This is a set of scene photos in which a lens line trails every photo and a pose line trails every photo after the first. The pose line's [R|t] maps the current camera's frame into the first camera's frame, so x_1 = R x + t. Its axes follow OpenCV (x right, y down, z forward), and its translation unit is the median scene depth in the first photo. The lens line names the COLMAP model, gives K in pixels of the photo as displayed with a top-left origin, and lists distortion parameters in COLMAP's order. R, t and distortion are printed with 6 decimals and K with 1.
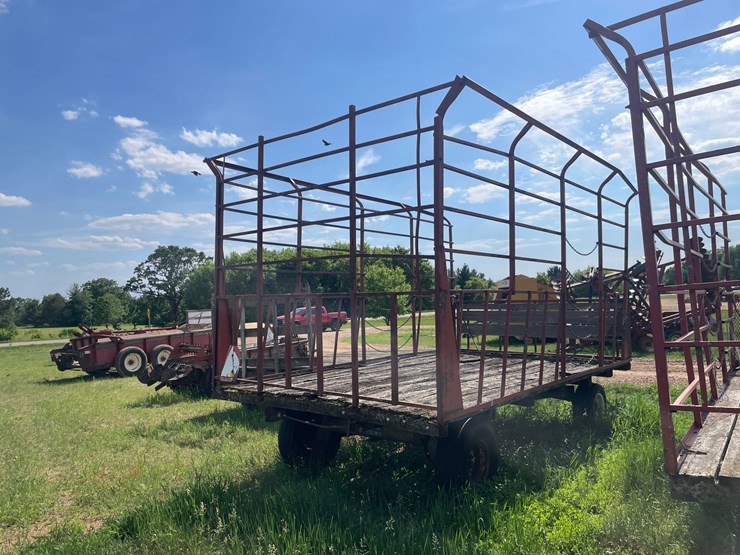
lens RADIAL K [[562.3, 0, 372.6], [0, 562.3, 280.4], [0, 0, 1]] dist [0.086445, -0.118284]
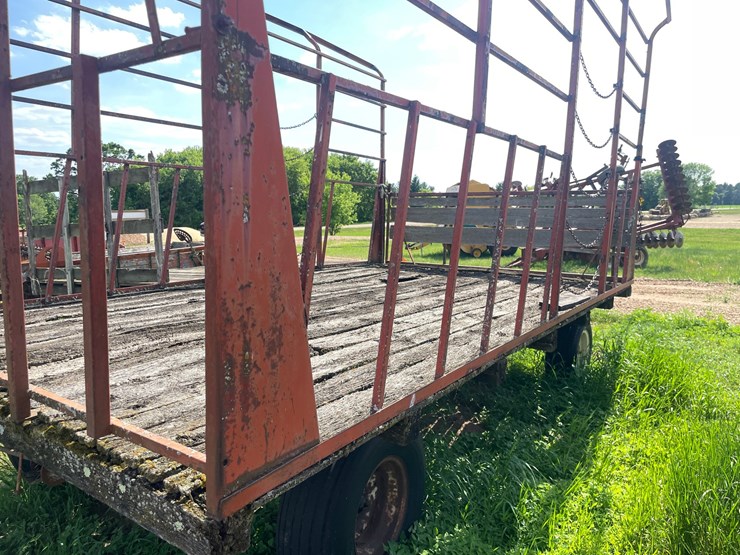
lens RADIAL K [[562.3, 0, 372.6], [0, 562.3, 280.4], [0, 0, 1]] dist [0.086445, -0.118284]
pose [[0.995575, 0.019706, 0.091886, 0.085734], [-0.033817, 0.987390, 0.154654, 0.045012], [-0.087680, -0.157077, 0.983687, 0.371958]]
